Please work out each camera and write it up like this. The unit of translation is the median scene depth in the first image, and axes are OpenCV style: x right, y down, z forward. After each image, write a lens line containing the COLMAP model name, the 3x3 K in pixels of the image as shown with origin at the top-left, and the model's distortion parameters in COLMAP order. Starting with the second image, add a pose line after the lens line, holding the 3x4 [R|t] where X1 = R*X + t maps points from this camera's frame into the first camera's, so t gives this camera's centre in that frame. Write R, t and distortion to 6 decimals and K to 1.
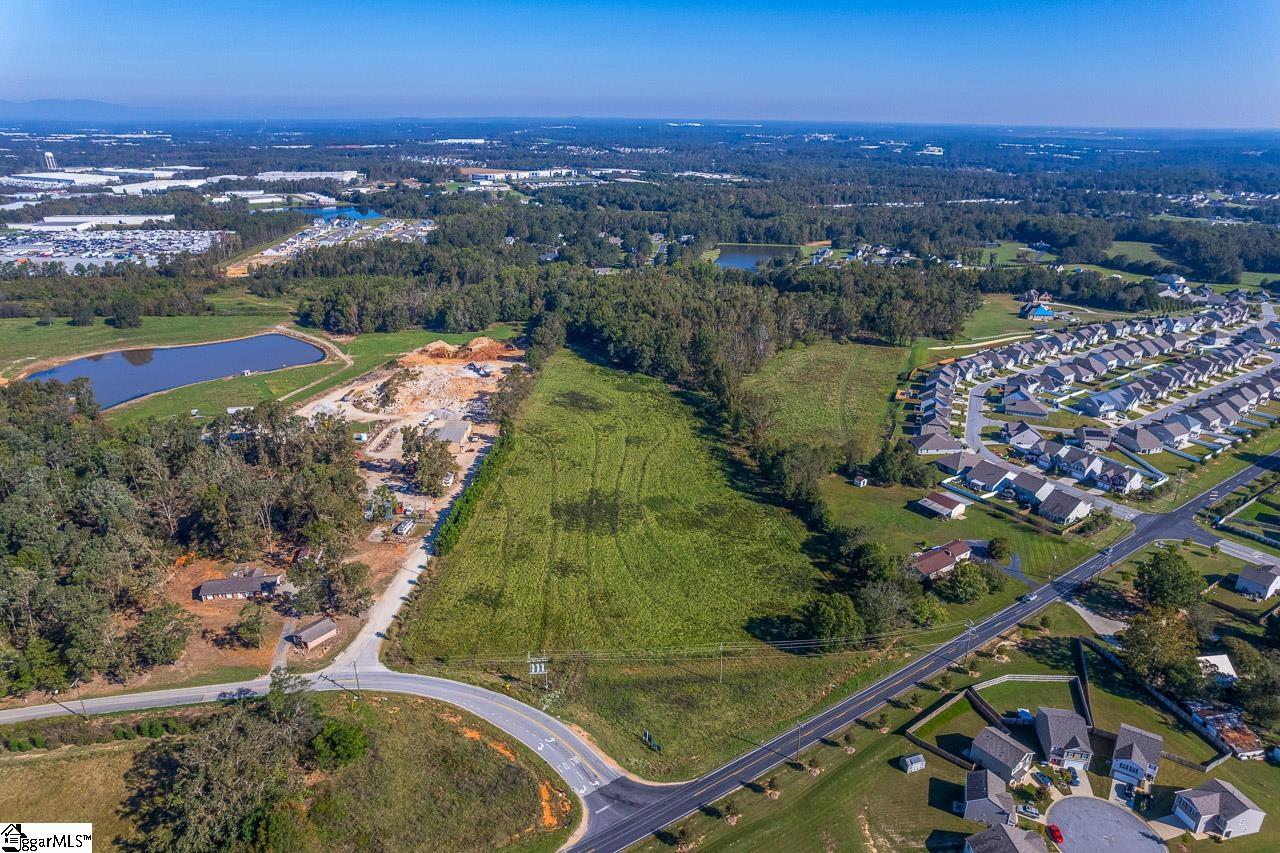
lens RADIAL K [[824.5, 0, 642.2], [0, 824.5, 427.7], [0, 0, 1]] dist [-0.080704, 0.074711]
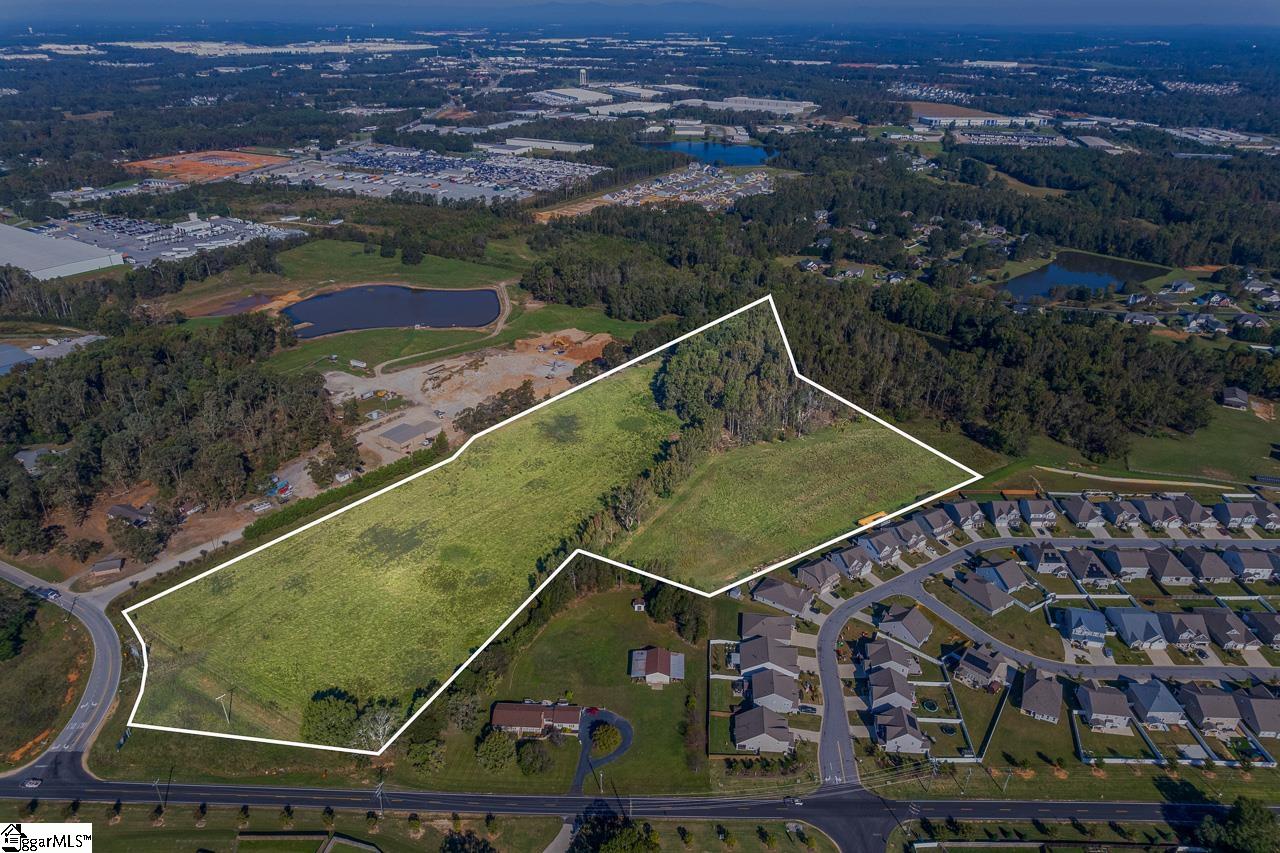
lens RADIAL K [[824.5, 0, 642.2], [0, 824.5, 427.7], [0, 0, 1]] dist [-0.080704, 0.074711]
pose [[0.805348, 0.268744, -0.528385, 0.562344], [-0.213789, 0.963023, 0.163956, -0.226447], [0.552909, -0.019079, 0.833023, 0.167874]]
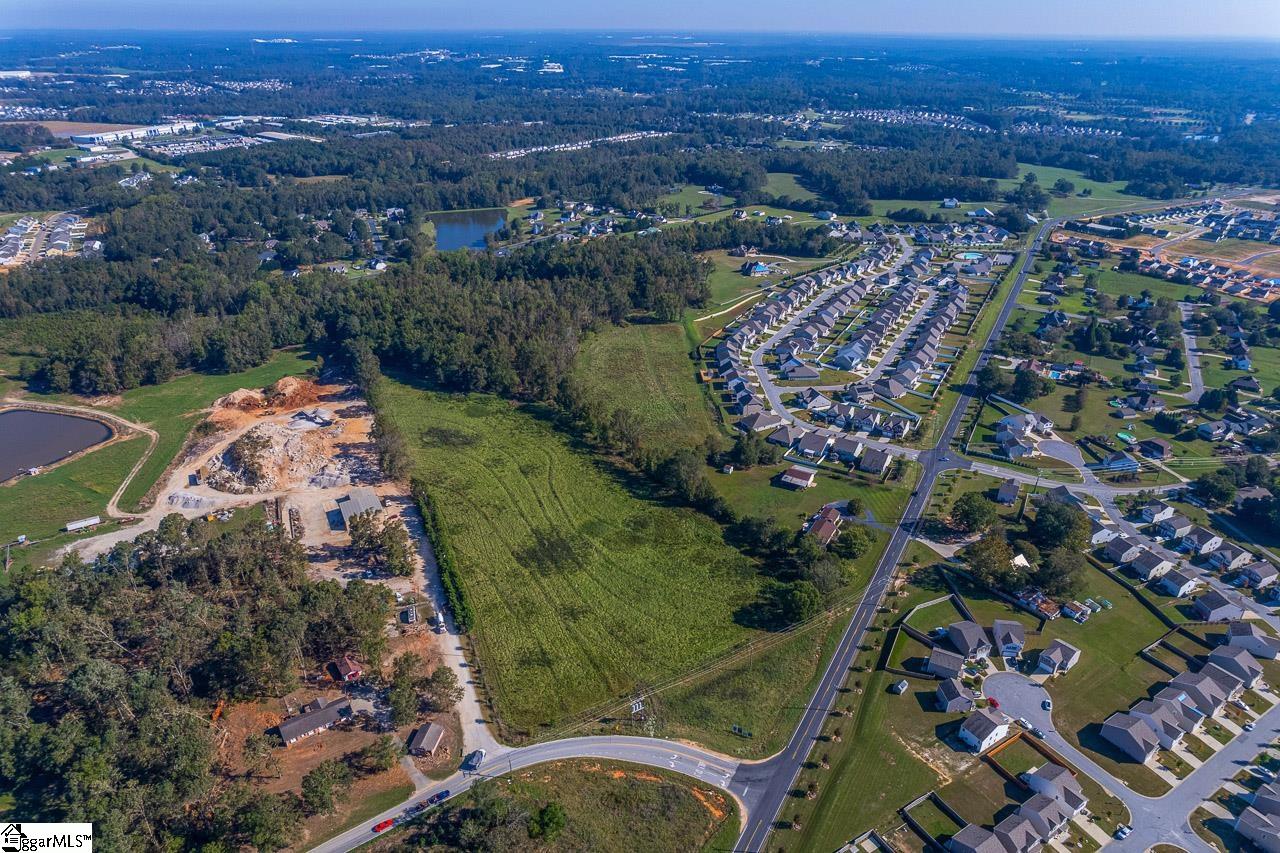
lens RADIAL K [[824.5, 0, 642.2], [0, 824.5, 427.7], [0, 0, 1]] dist [-0.080704, 0.074711]
pose [[0.901823, -0.197205, 0.384480, -0.250711], [0.158404, 0.978719, 0.130450, -0.141127], [-0.402024, -0.056740, 0.913870, -0.066536]]
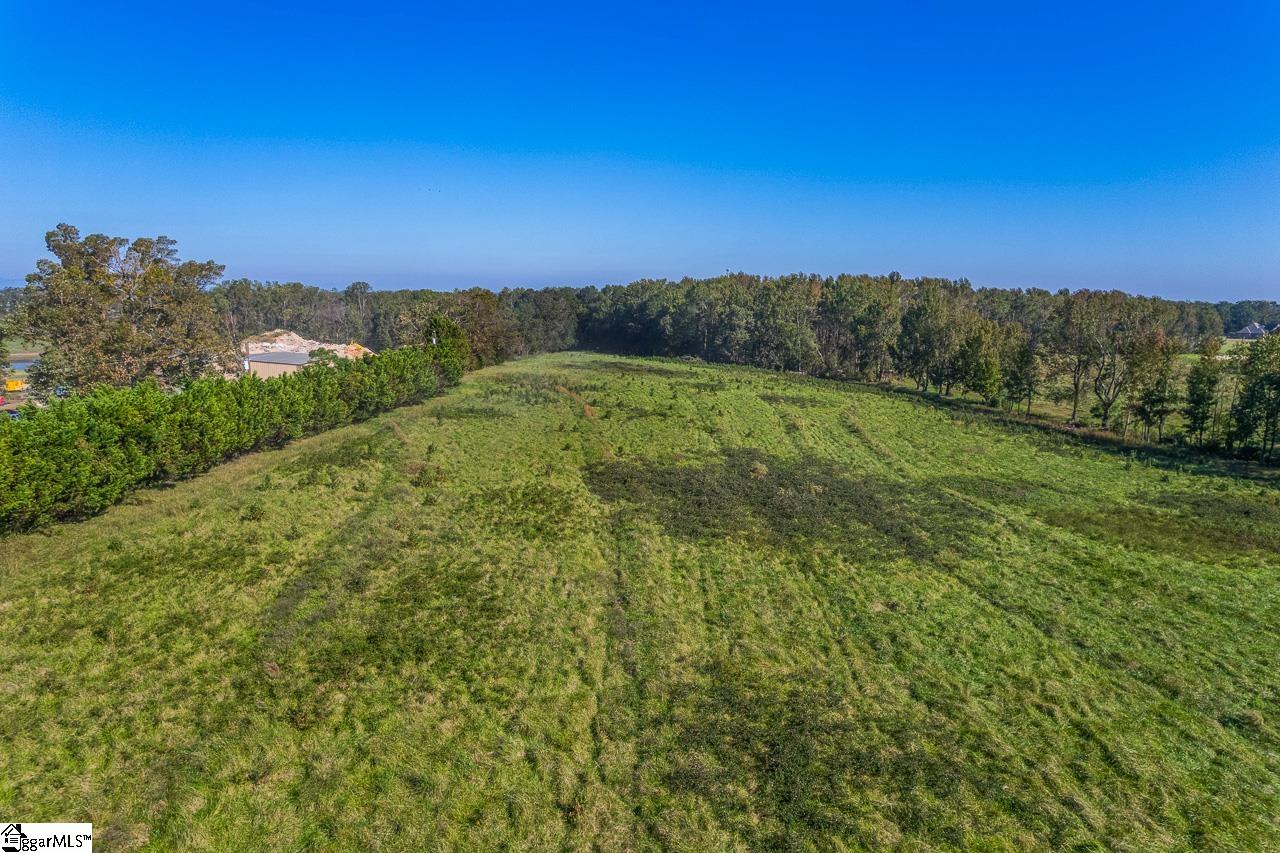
lens RADIAL K [[841.1, 0, 647.3], [0, 841.1, 448.9], [0, 0, 1]] dist [-0.025847, 0.002476]
pose [[0.999761, 0.002391, 0.021740, -0.070484], [0.001628, 0.983113, -0.182992, 0.094800], [-0.021811, 0.182984, 0.982874, 0.546756]]
